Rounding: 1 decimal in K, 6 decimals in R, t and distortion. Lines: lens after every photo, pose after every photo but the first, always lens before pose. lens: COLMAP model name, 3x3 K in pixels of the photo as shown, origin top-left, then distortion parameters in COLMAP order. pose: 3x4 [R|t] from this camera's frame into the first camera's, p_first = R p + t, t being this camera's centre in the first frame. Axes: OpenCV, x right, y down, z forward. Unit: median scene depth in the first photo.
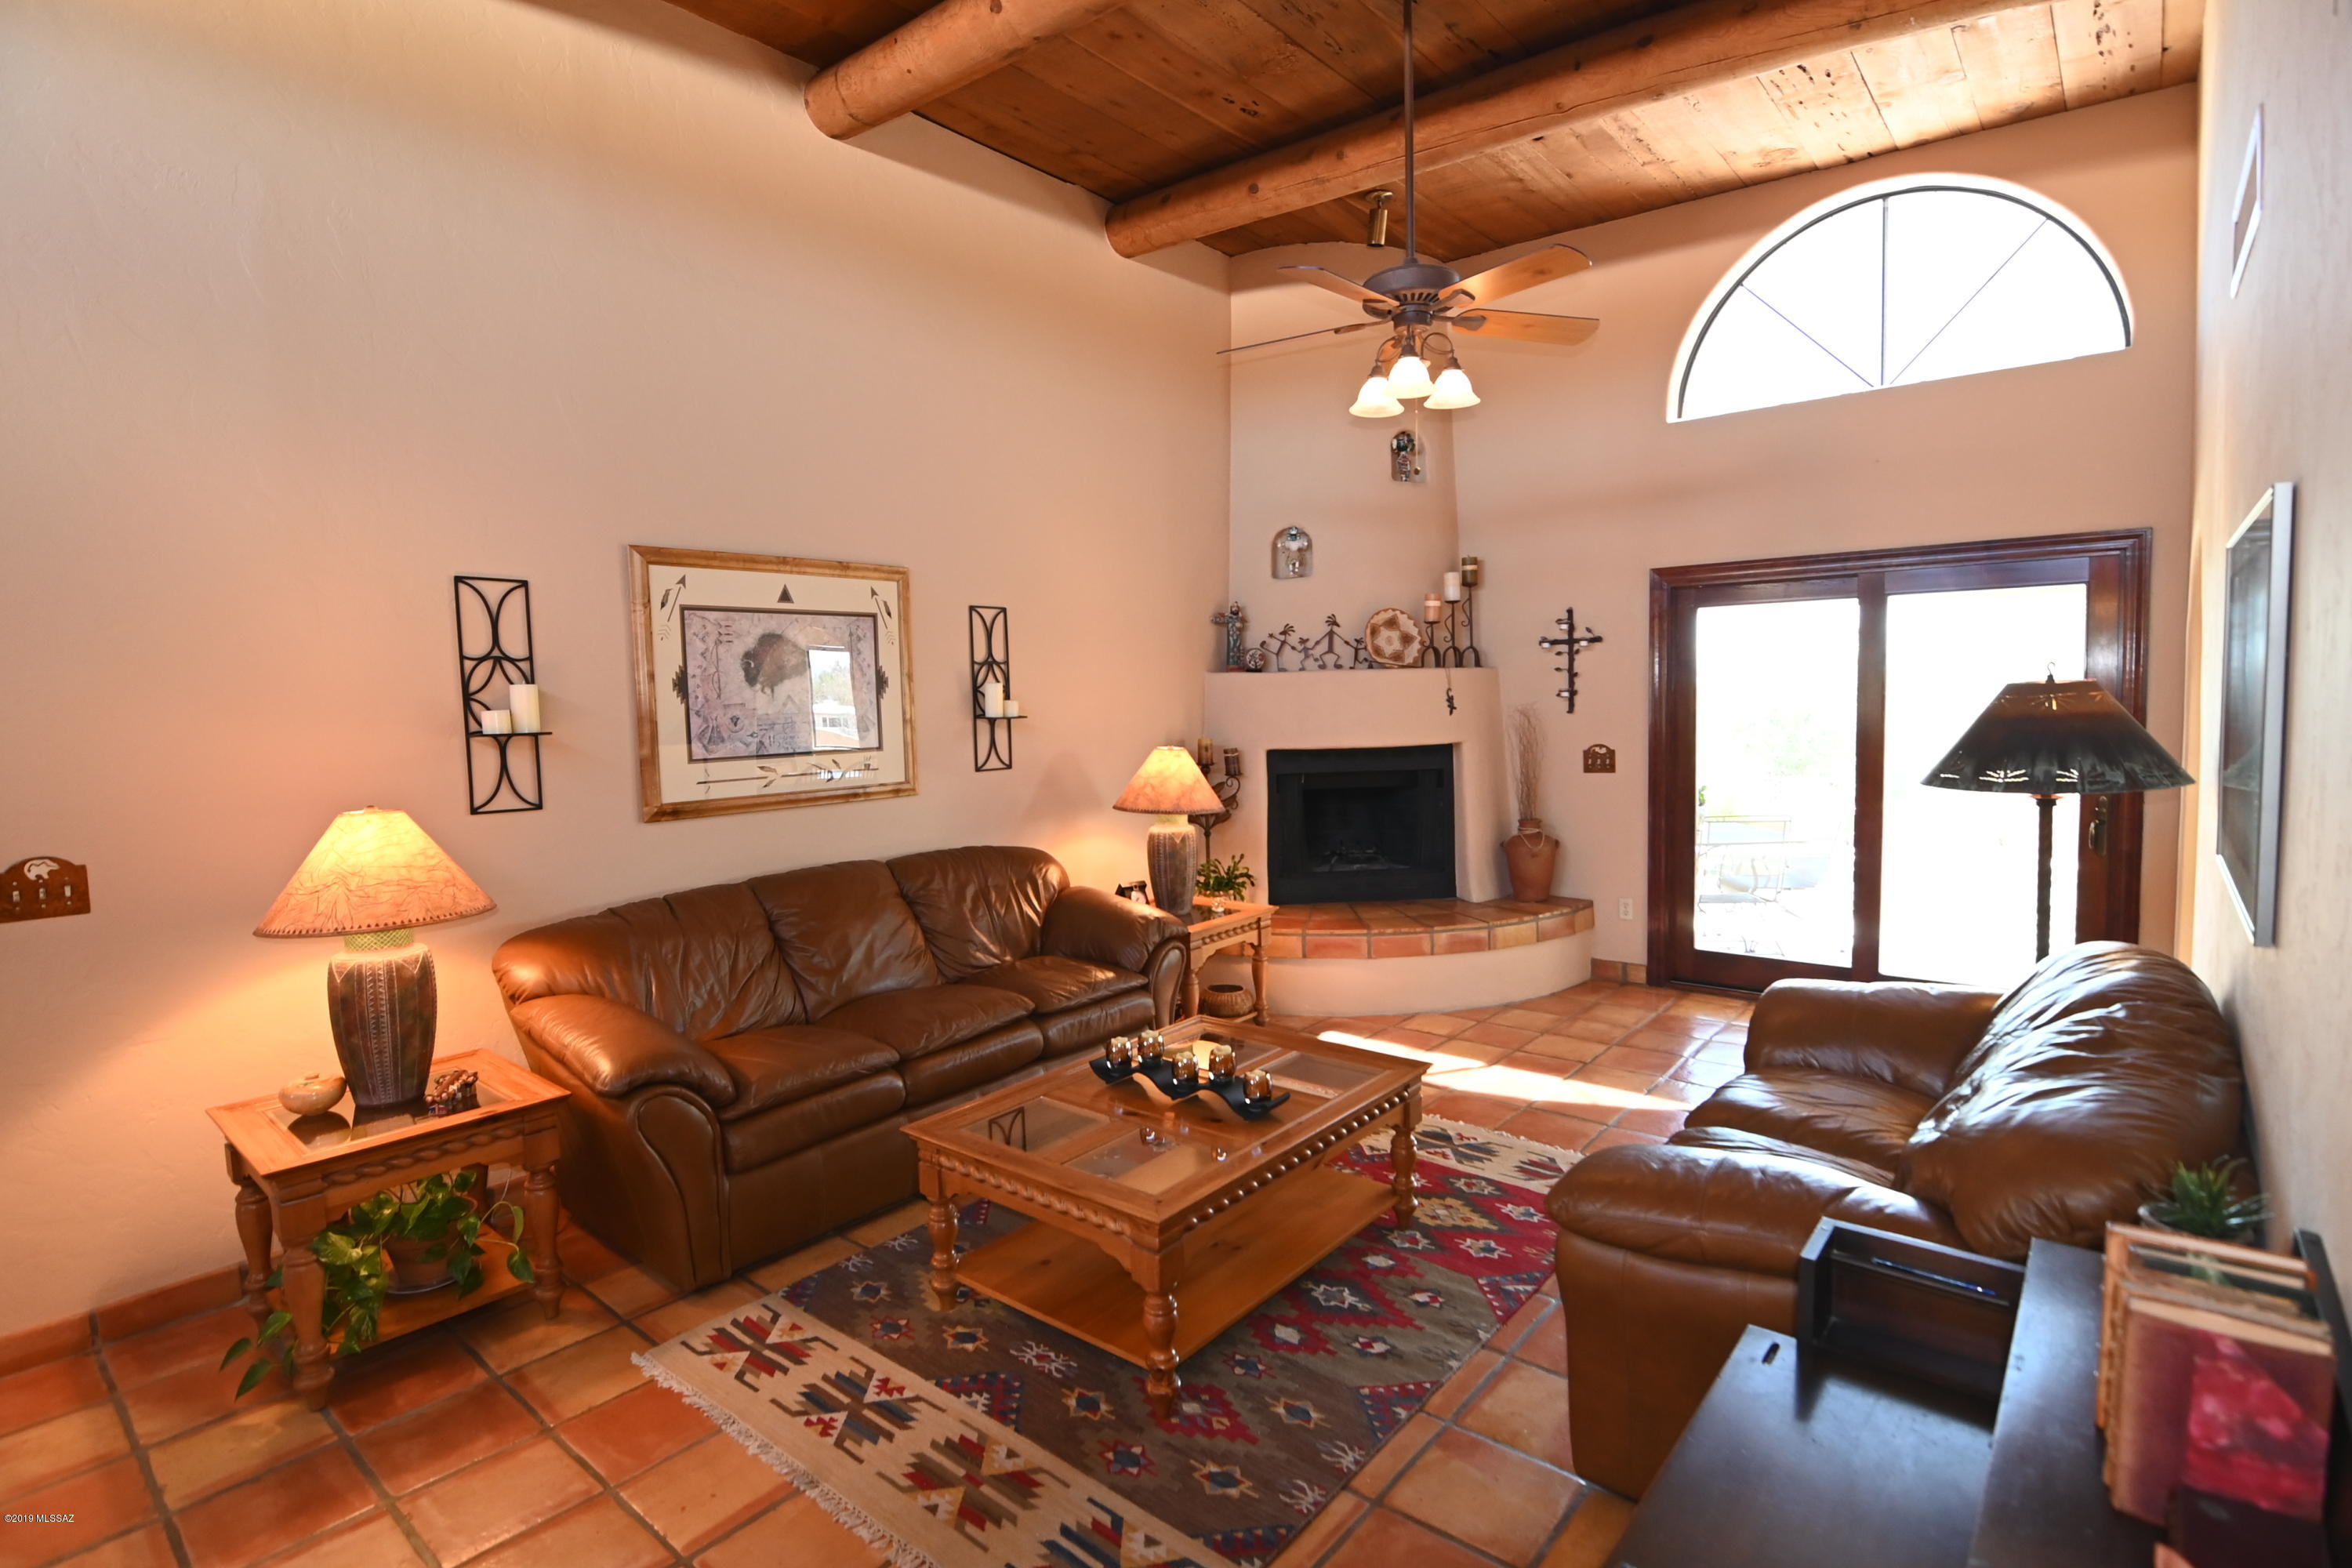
lens RADIAL K [[1133.4, 0, 1183.4], [0, 1133.4, 778.2], [0, 0, 1]] dist [-0.007430, -0.008996]
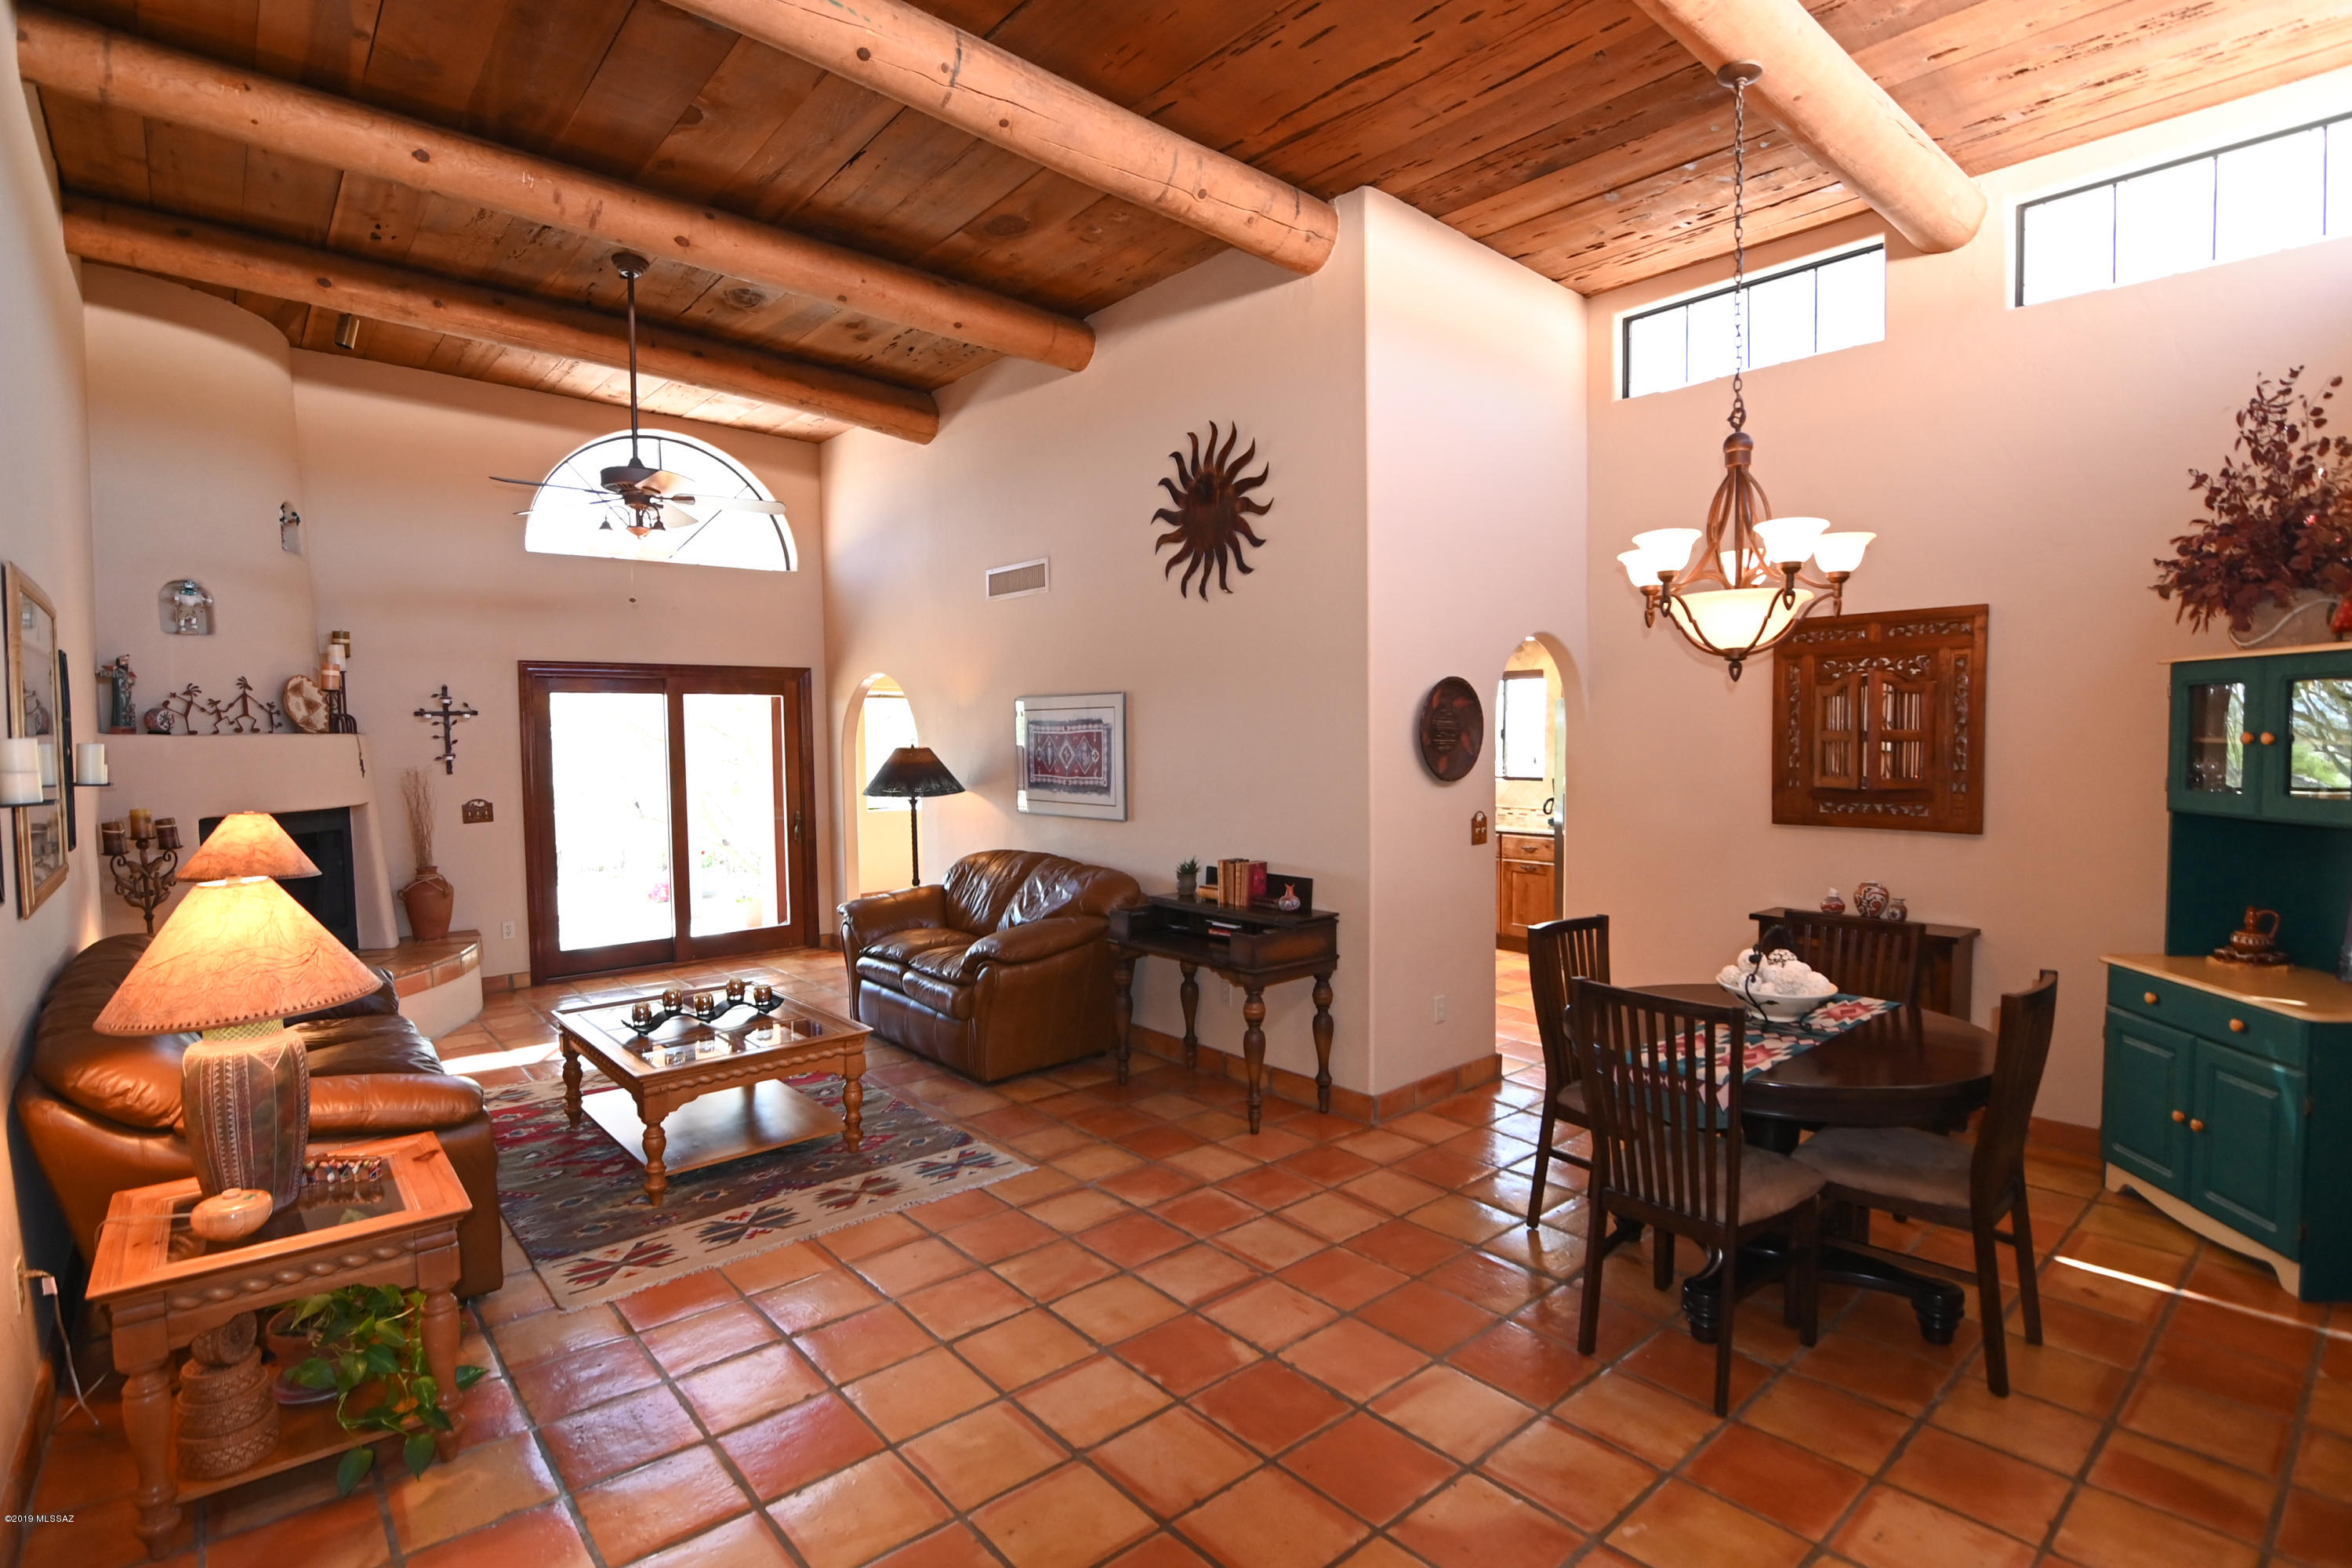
lens RADIAL K [[1133.4, 0, 1183.4], [0, 1133.4, 778.2], [0, 0, 1]] dist [-0.007430, -0.008996]
pose [[0.160899, -0.019103, 0.986786, -0.713448], [0.079563, 0.996810, 0.006324, 0.000139], [-0.983759, 0.077494, 0.161905, 0.059928]]
